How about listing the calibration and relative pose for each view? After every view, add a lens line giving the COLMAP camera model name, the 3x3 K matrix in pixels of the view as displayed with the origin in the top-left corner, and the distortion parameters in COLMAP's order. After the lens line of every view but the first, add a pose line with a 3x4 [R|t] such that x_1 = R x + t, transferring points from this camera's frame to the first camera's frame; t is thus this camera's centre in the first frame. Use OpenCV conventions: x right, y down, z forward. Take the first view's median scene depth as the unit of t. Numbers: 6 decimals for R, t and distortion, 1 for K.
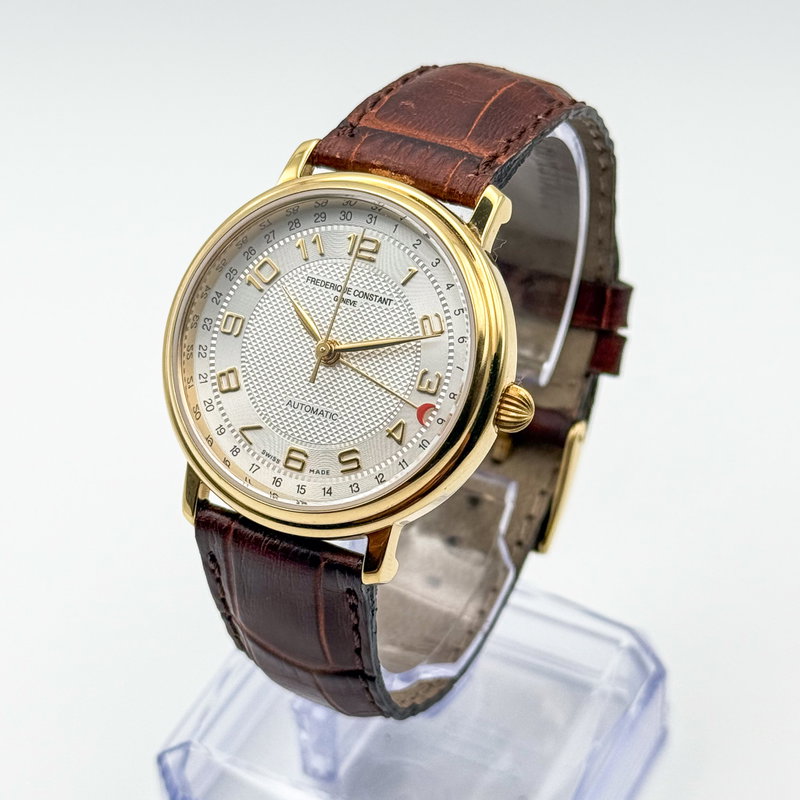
lens RADIAL K [[2213.1, 0, 402.1], [0, 2213.1, 398.6], [0, 0, 1]] dist [-0.125768, 0.000000]
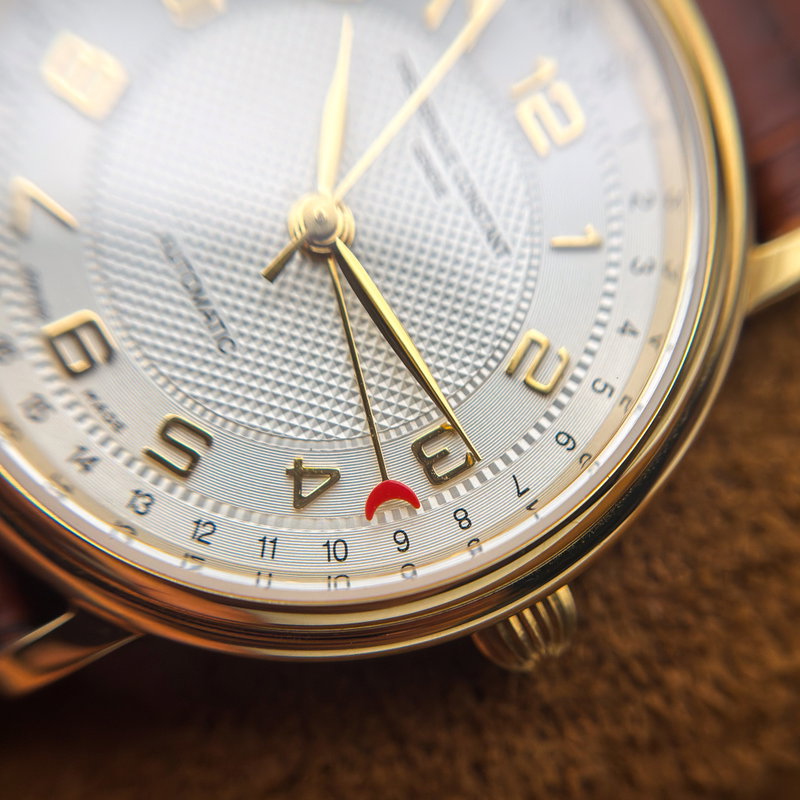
lens RADIAL K [[1383.1, 0, 407.2], [0, 1383.1, 430.8], [0, 0, 1]] dist [0.613808, 0.000000]
pose [[0.672842, 0.686602, 0.275429, -0.070116], [-0.715683, 0.698387, 0.007362, -0.007289], [-0.187301, -0.202073, 0.961293, 0.725110]]
